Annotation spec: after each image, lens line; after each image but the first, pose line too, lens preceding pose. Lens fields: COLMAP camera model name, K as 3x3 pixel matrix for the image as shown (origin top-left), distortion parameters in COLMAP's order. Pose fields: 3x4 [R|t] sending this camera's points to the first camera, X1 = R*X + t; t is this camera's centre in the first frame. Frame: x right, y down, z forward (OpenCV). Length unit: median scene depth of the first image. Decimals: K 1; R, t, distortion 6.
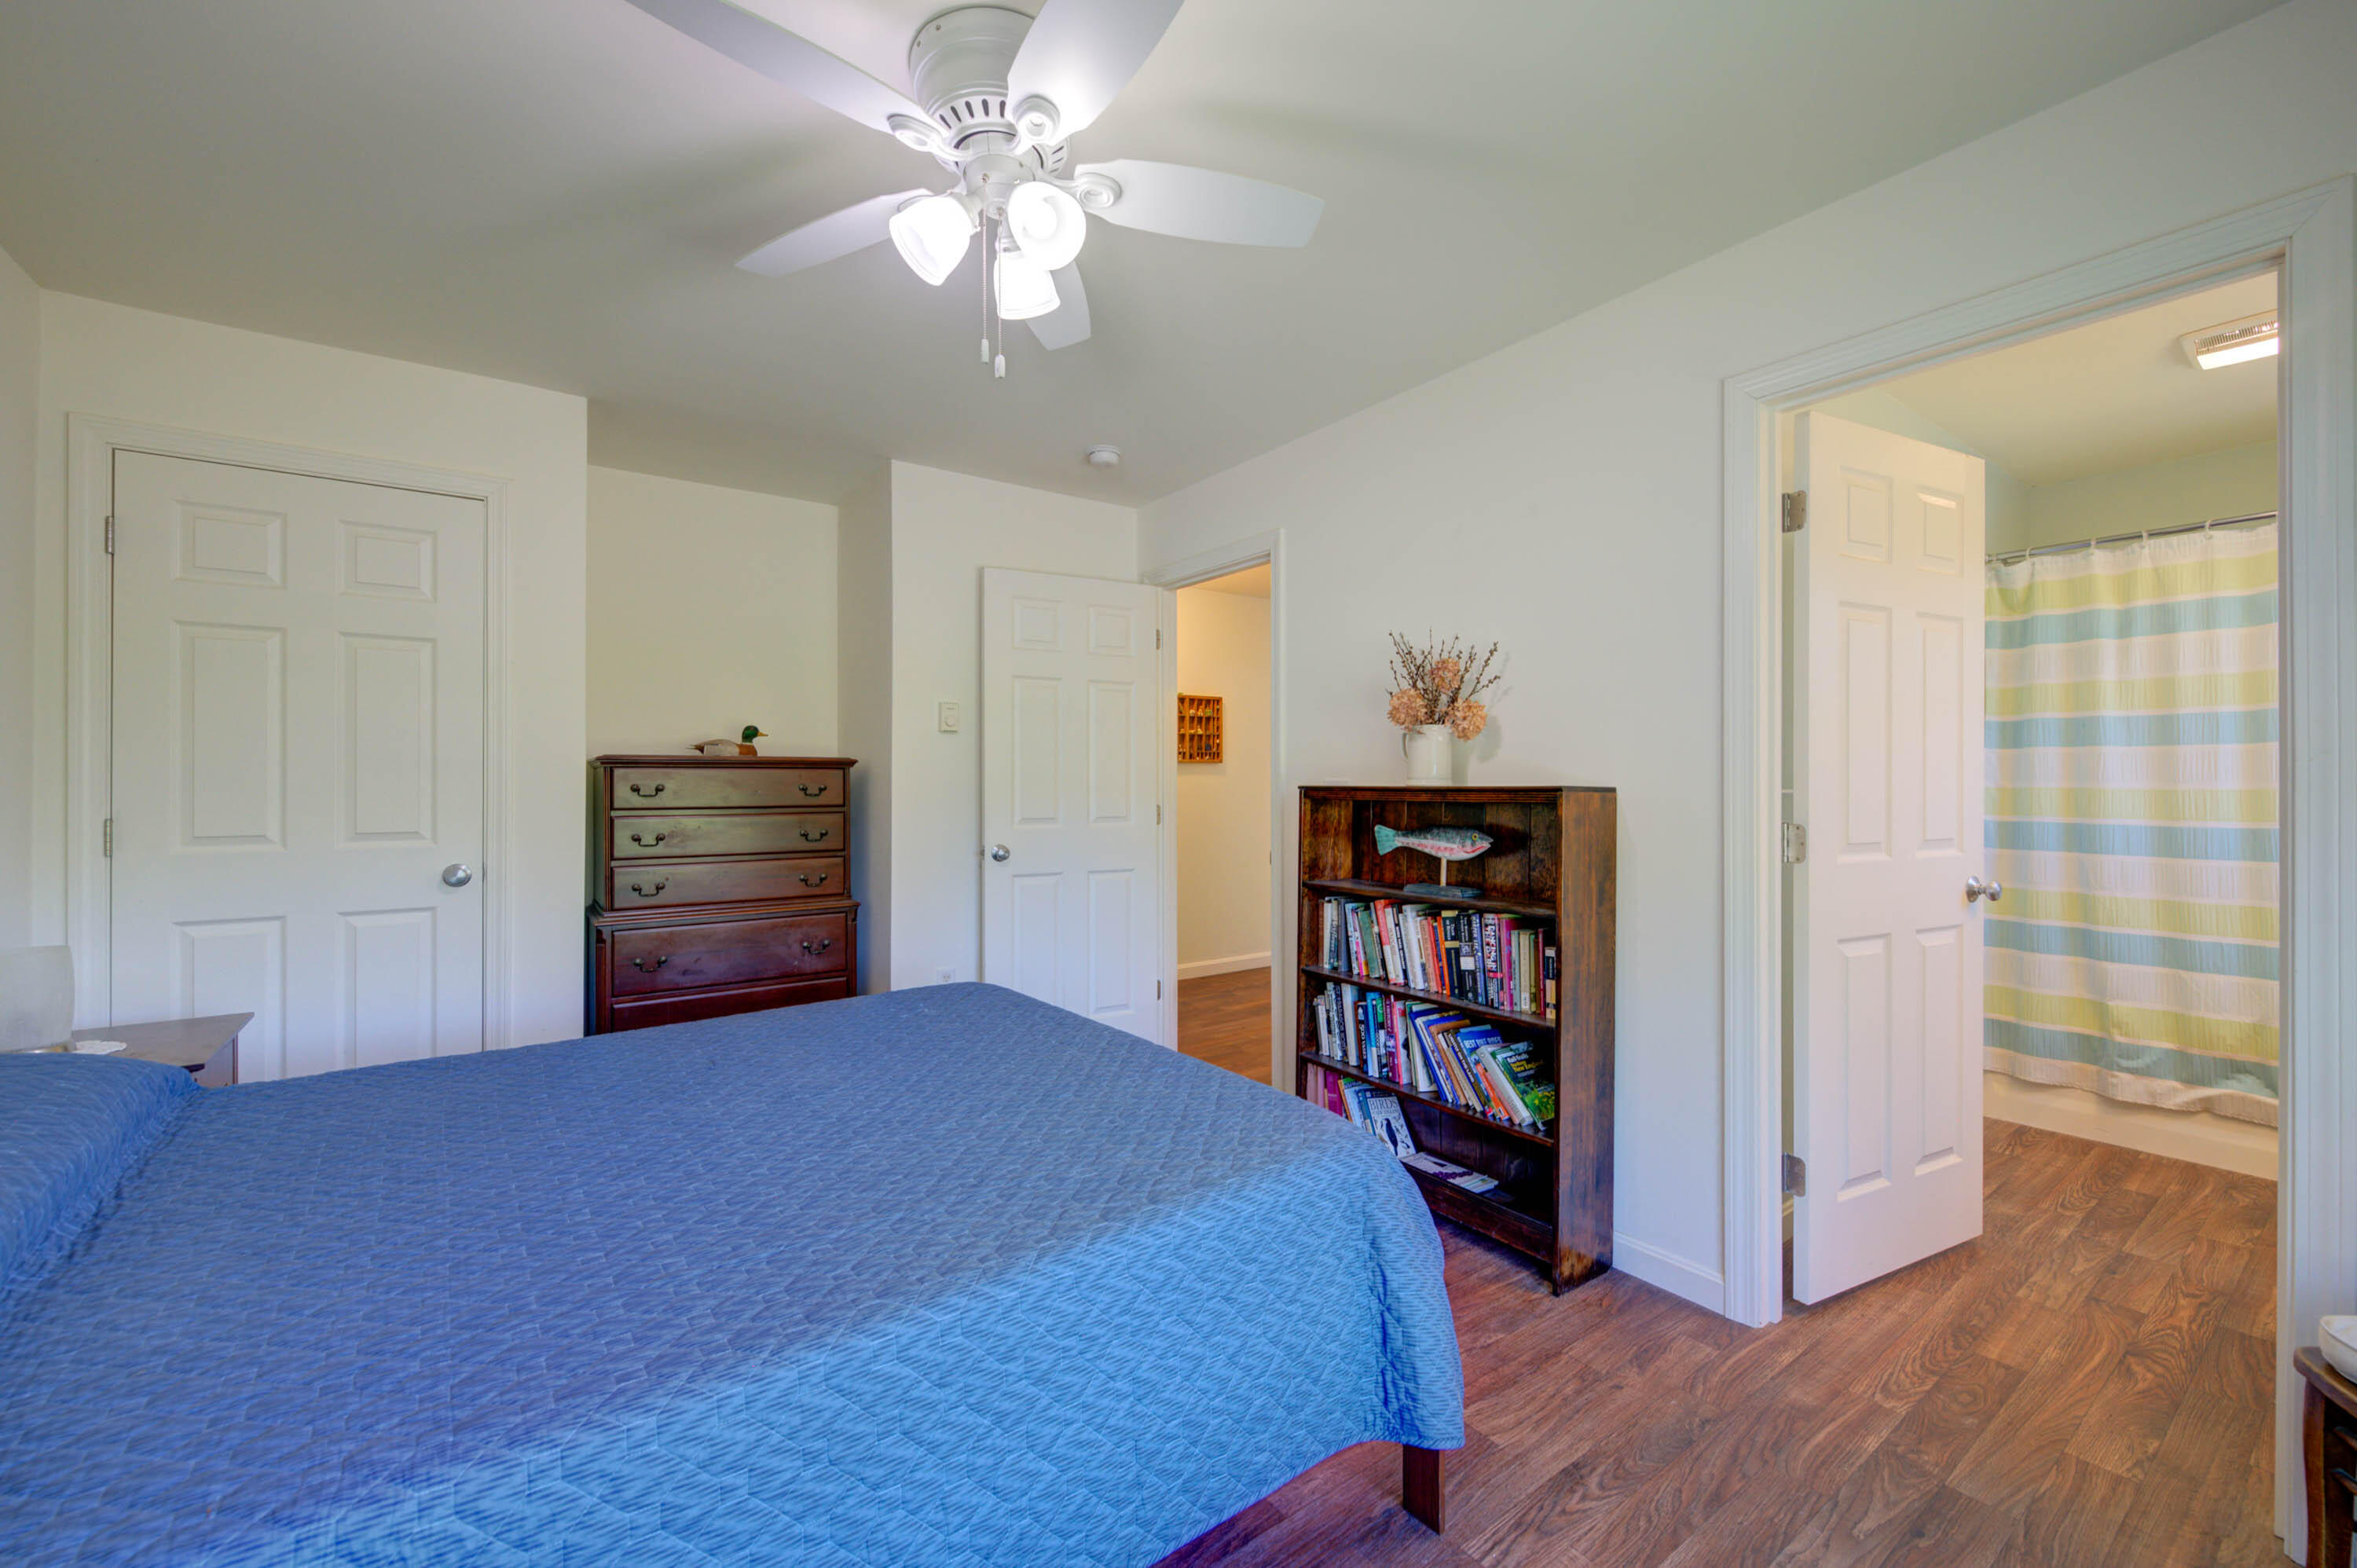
lens RADIAL K [[928.4, 0, 1178.0], [0, 928.4, 780.2], [0, 0, 1]] dist [-0.001357, -0.002648]
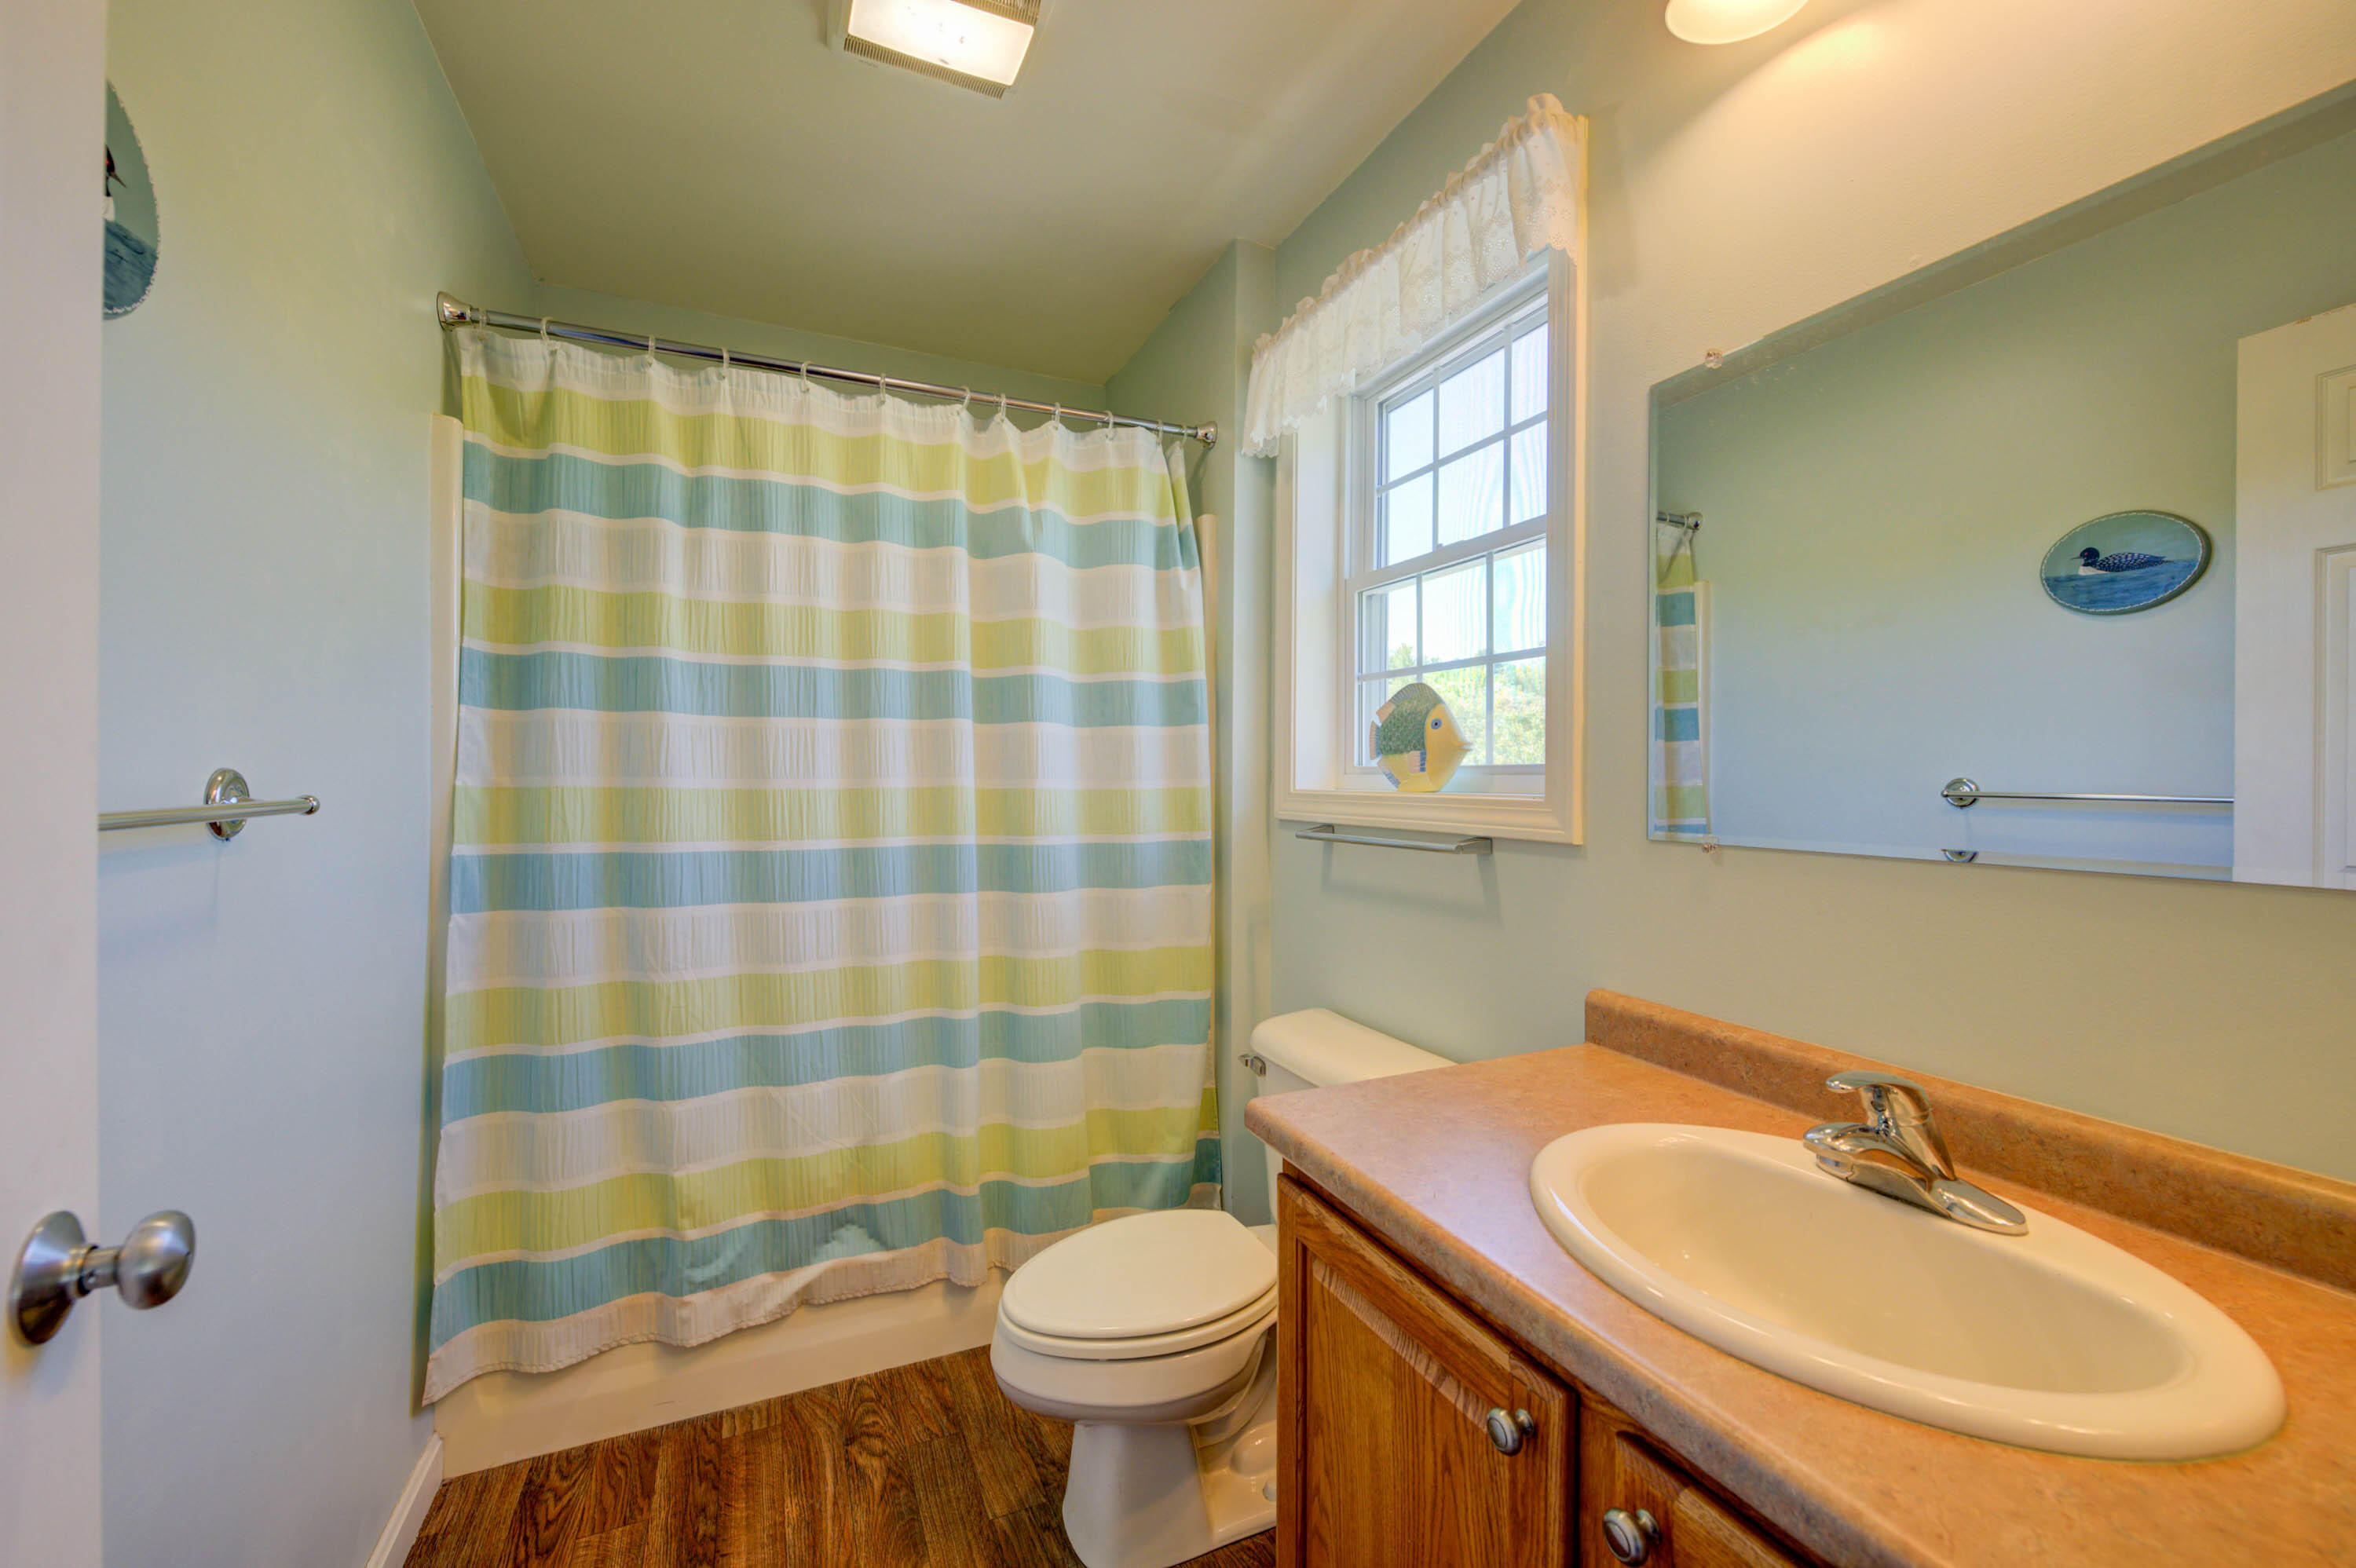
lens RADIAL K [[928.0, 0, 1177.5], [0, 928.0, 780.2], [0, 0, 1]] dist [-0.001357, -0.002648]
pose [[0.189317, -0.002525, 0.981913, 0.511201], [-0.006218, 0.999974, 0.003770, 0.000010], [-0.981896, -0.006819, 0.189297, 0.592146]]
